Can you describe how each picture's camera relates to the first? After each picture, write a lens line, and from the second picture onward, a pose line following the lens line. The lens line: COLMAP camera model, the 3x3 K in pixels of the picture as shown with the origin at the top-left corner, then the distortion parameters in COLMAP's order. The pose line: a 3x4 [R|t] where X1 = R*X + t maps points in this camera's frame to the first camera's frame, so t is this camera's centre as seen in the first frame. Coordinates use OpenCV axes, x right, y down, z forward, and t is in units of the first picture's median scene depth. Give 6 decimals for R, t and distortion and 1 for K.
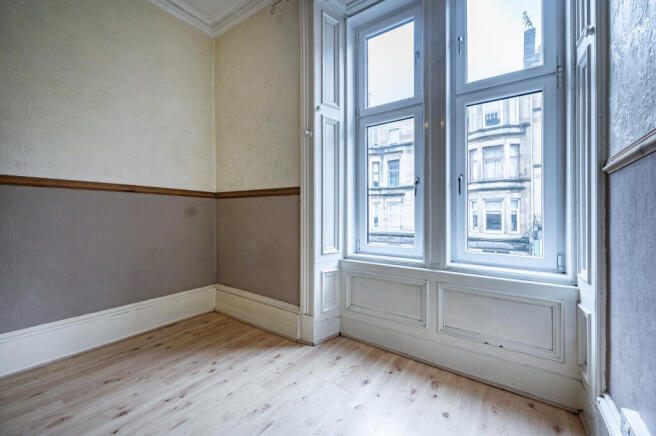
lens RADIAL K [[264.2, 0, 331.3], [0, 264.2, 214.2], [0, 0, 1]] dist [0.000561, -0.000020]
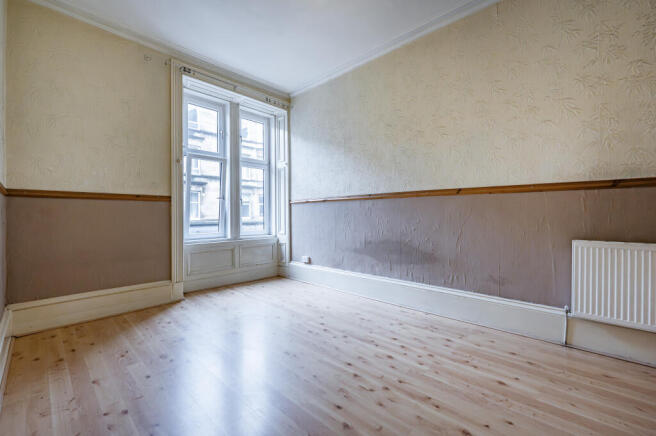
lens RADIAL K [[275.5, 0, 341.4], [0, 275.5, 215.1], [0, 0, 1]] dist [-0.001286, -0.000183]
pose [[0.122073, -0.009822, 0.992472, -1.448273], [0.005270, 0.999943, 0.009247, -0.008184], [-0.992507, 0.004102, 0.122118, -0.104302]]
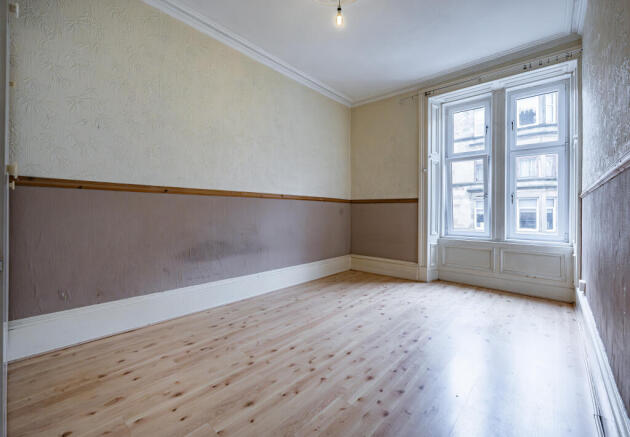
lens RADIAL K [[269.6, 0, 316.5], [0, 269.6, 214.9], [0, 0, 1]] dist [0.000487, -0.000308]
pose [[0.993738, 0.001624, -0.111721, -0.595392], [-0.000619, 0.999959, 0.009033, -0.003965], [0.111731, -0.008908, 0.993699, -0.932524]]
